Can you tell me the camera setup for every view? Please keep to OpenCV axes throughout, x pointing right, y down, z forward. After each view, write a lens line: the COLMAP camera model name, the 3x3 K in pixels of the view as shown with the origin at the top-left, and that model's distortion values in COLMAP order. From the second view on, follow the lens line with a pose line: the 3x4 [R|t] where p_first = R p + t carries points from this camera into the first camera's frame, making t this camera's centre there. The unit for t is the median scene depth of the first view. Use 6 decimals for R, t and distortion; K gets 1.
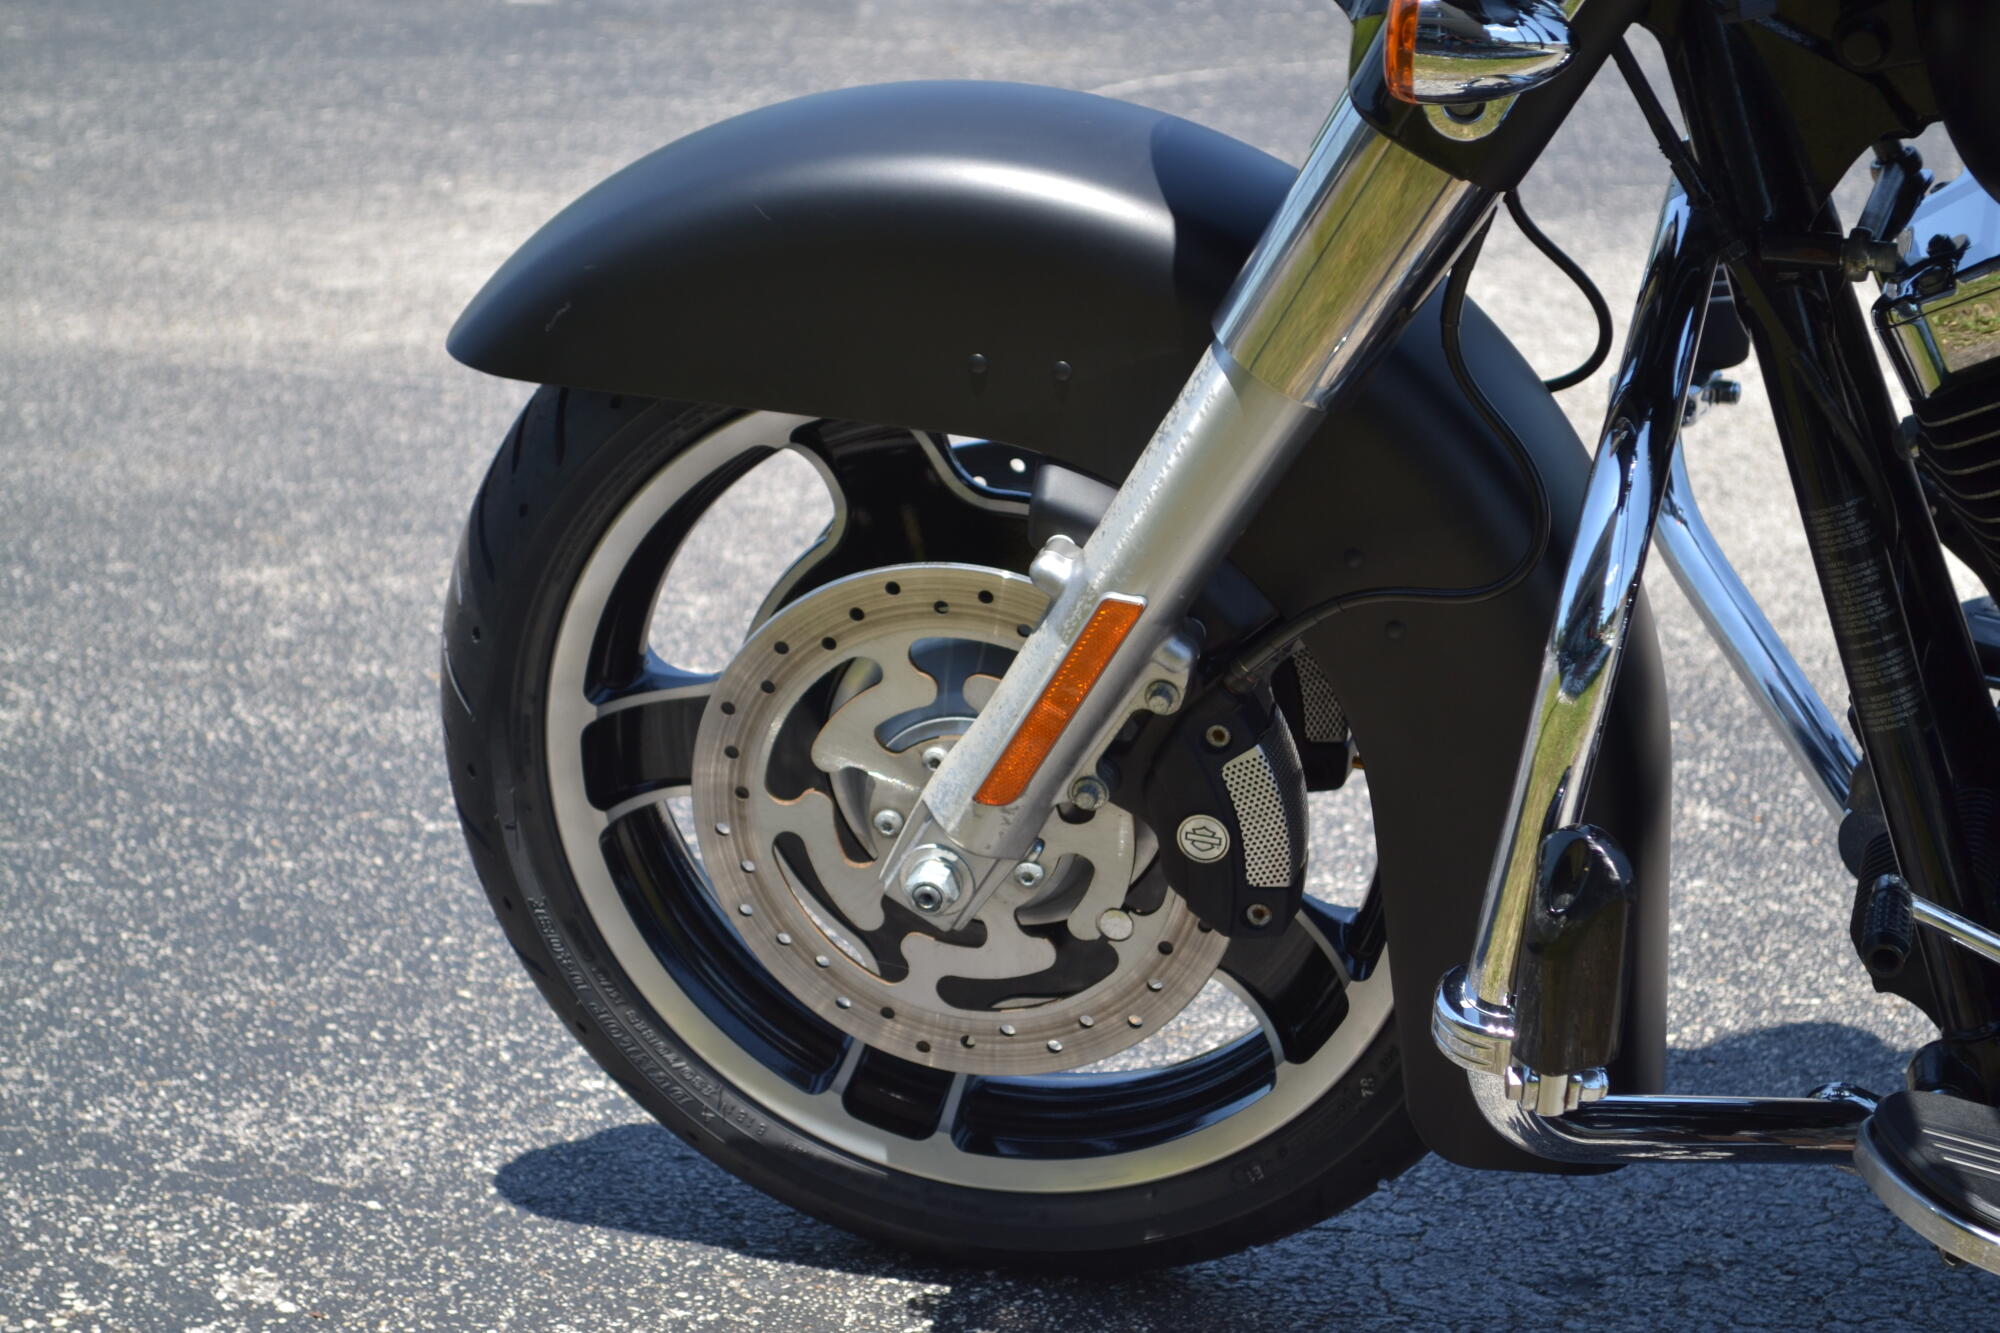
lens RADIAL K [[4469.9, 0, 1001.4], [0, 4469.9, 678.5], [0, 0, 1]] dist [0.034987, 0.000000]
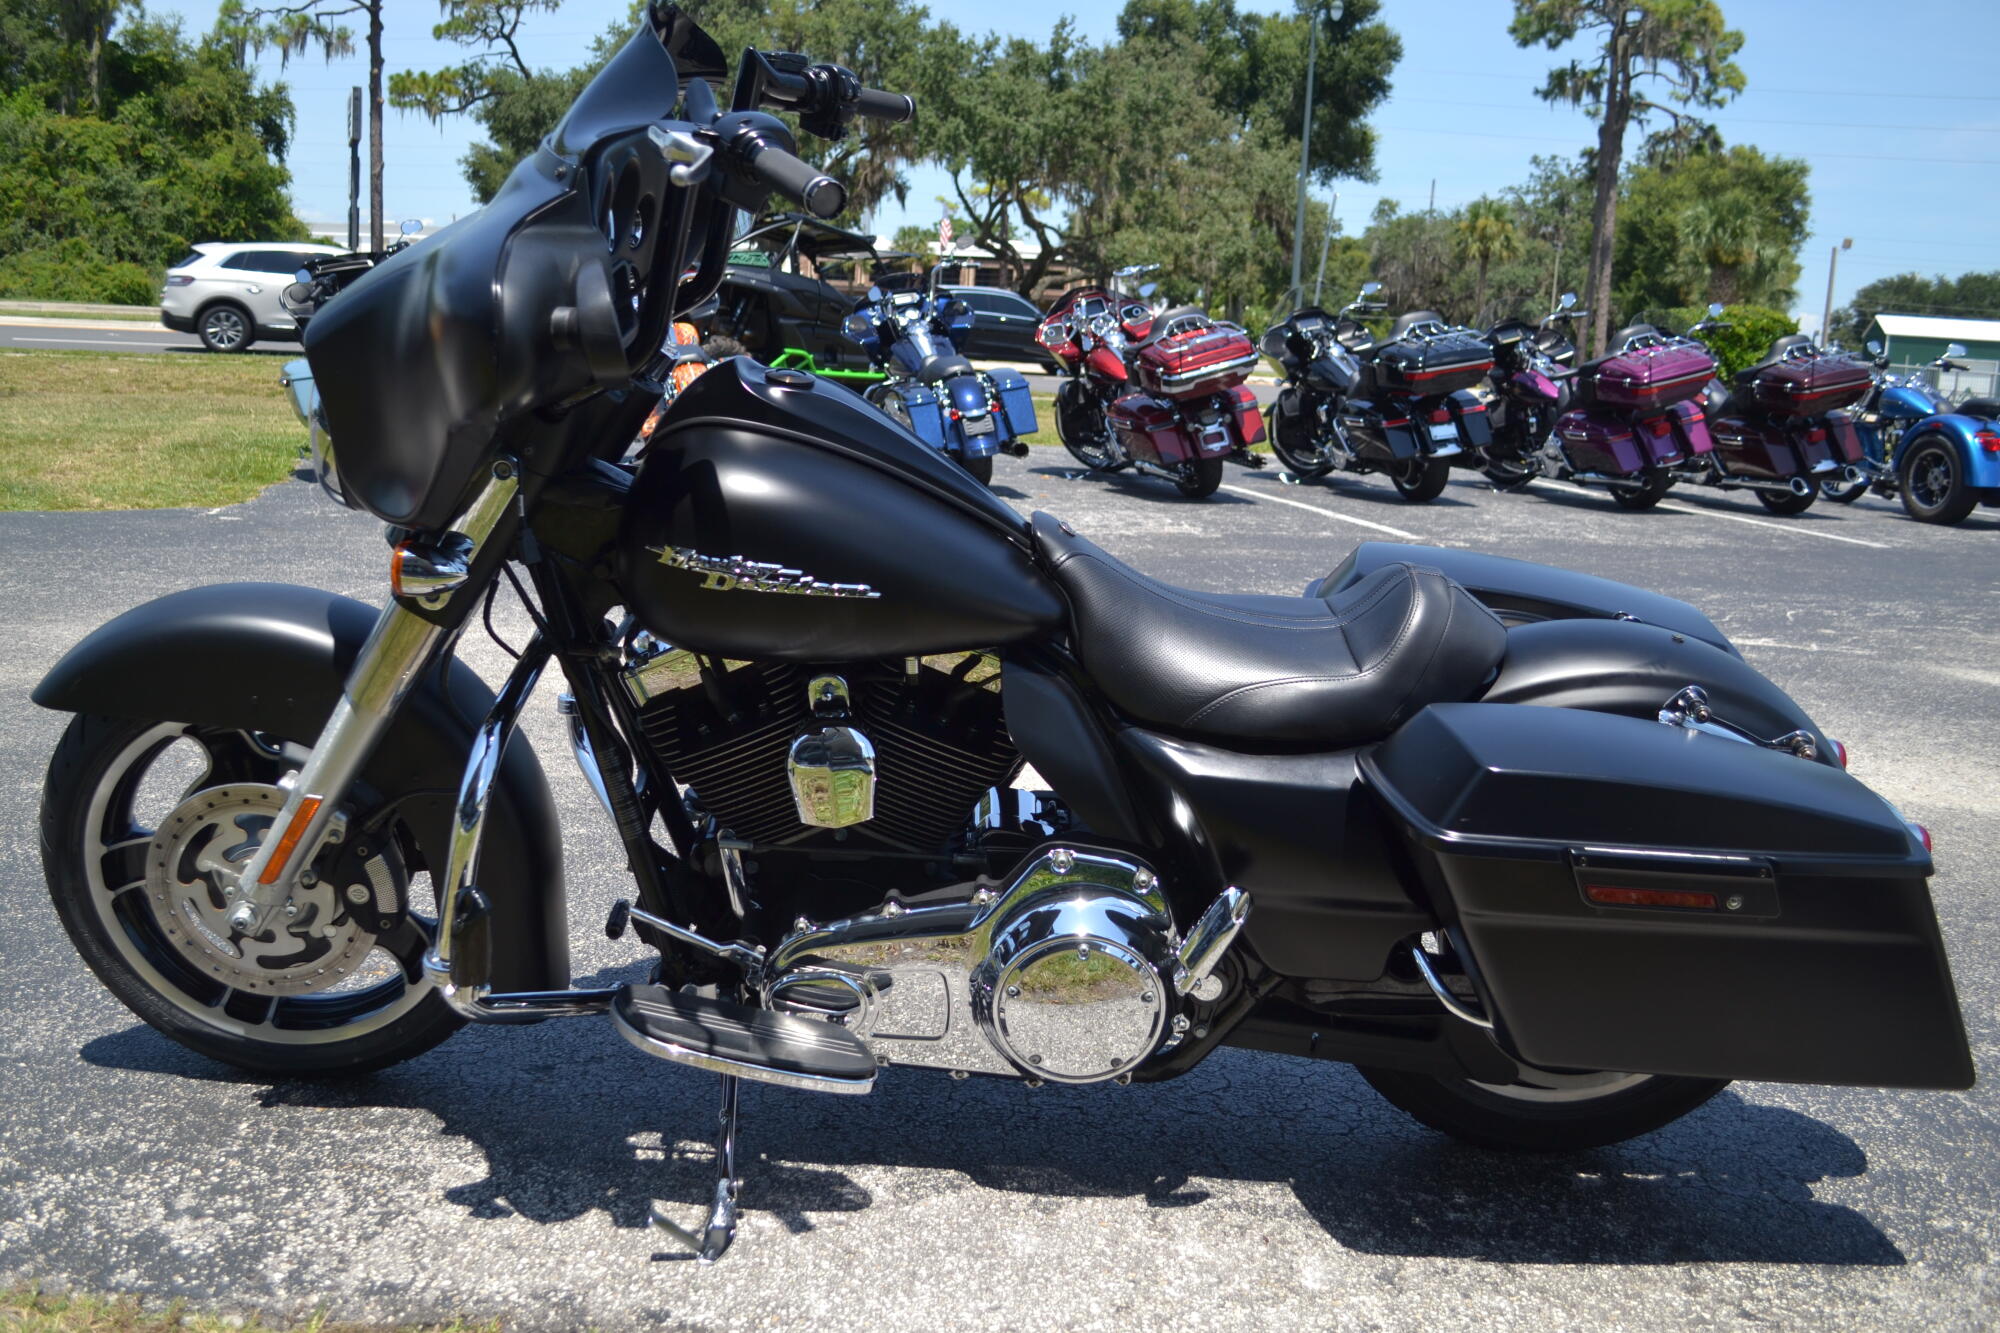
lens RADIAL K [[1927.1, 0, 986.1], [0, 1927.1, 663.6], [0, 0, 1]] dist [-0.062355, 0.000000]
pose [[0.970187, -0.018188, 0.241675, 0.123887], [0.035014, 0.997237, -0.065510, -0.008508], [-0.239816, 0.072019, 0.968143, -0.089065]]
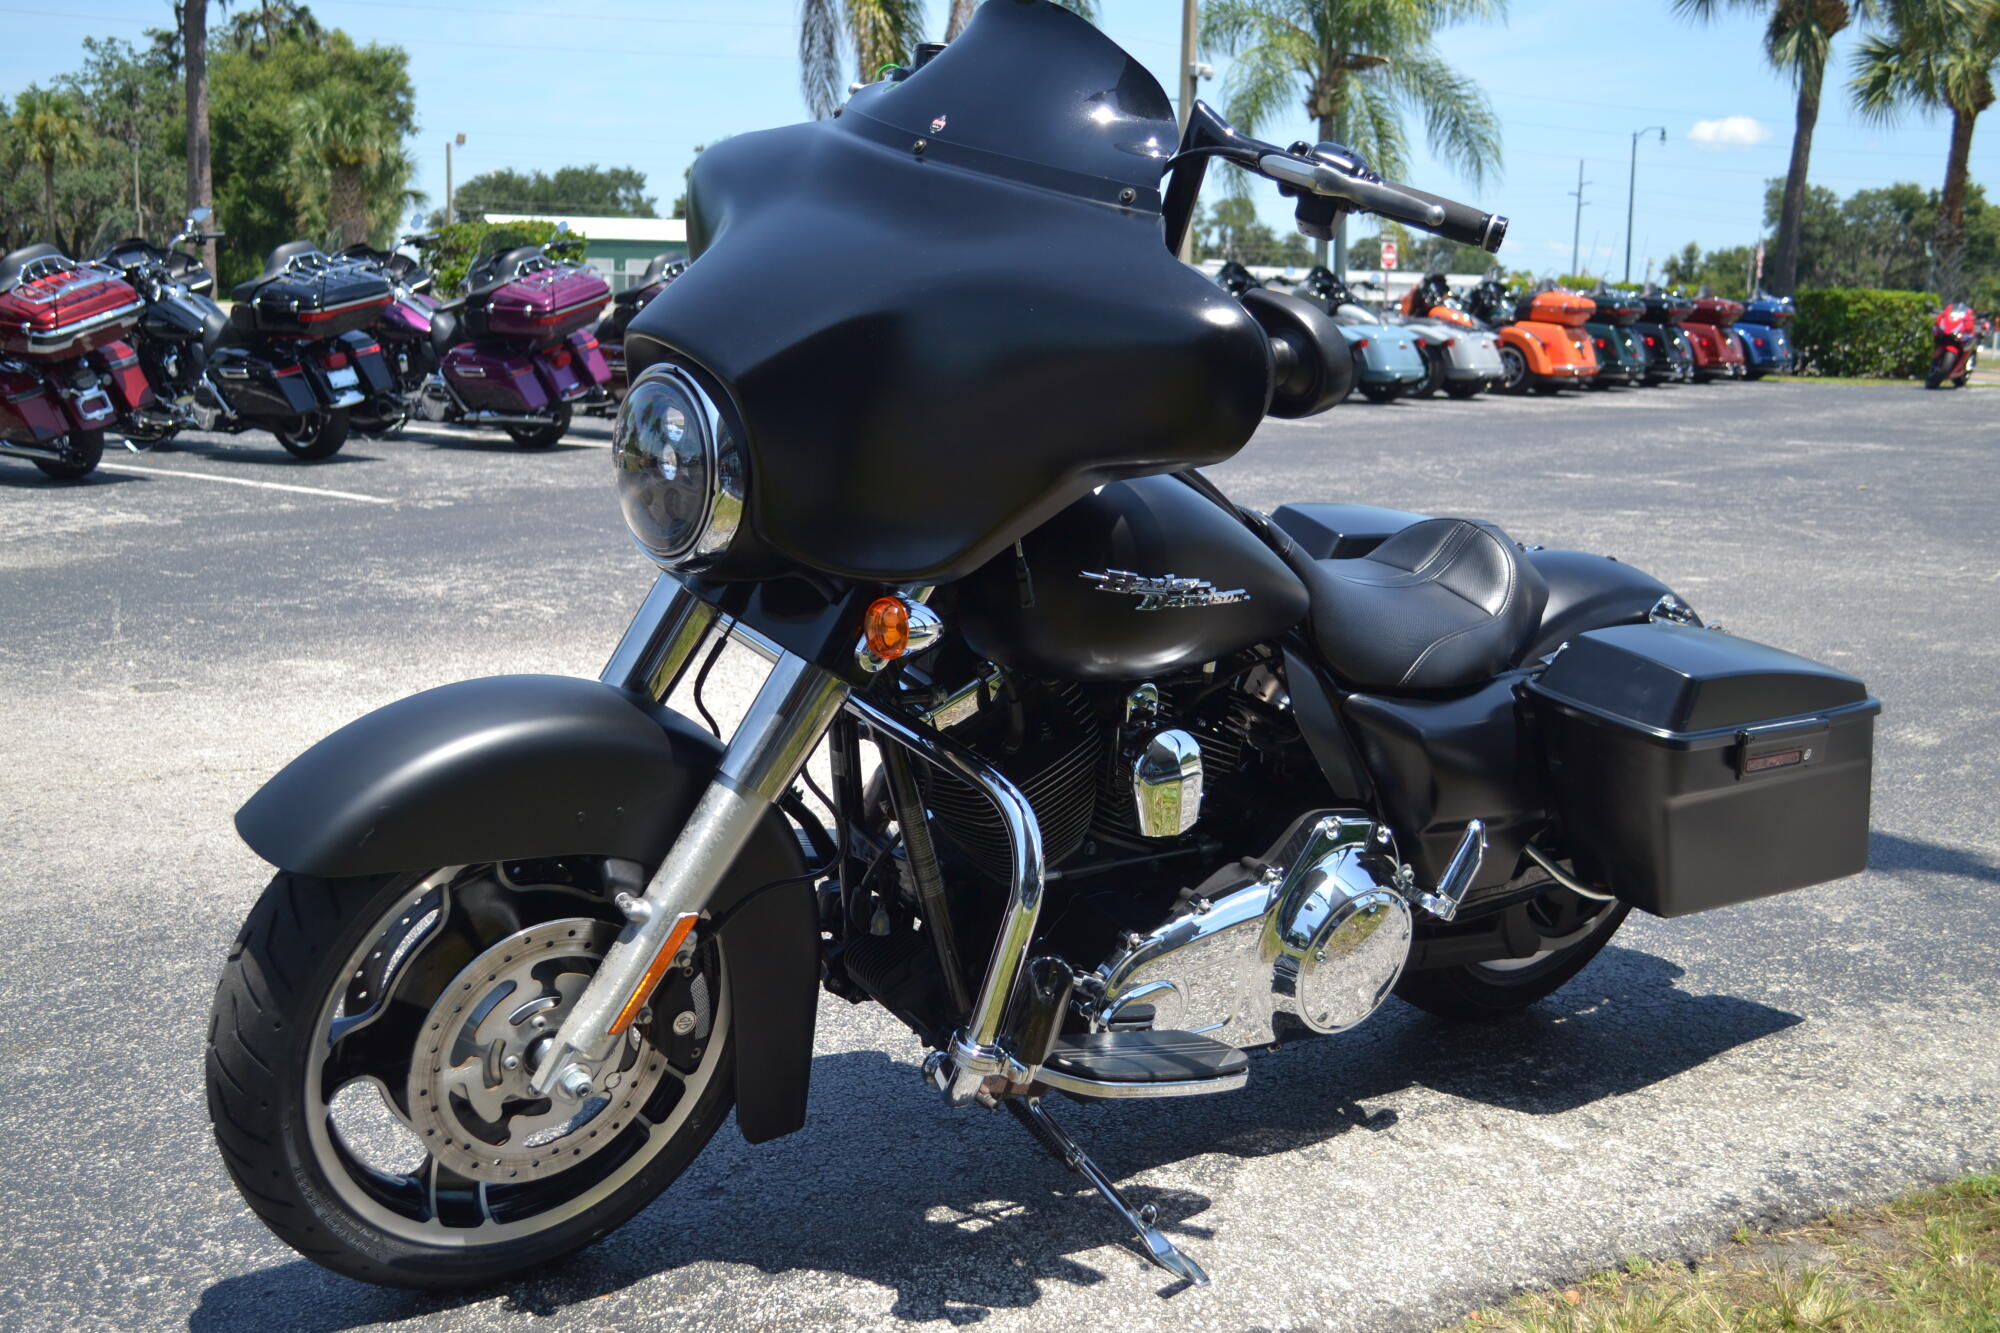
lens RADIAL K [[2214.7, 0, 996.2], [0, 2214.7, 665.1], [0, 0, 1]] dist [-0.055317, 0.000000]
pose [[0.613092, -0.144301, 0.776721, -0.618147], [0.192627, 0.980808, 0.030170, -0.125693], [-0.766168, 0.131121, 0.629122, 0.225311]]
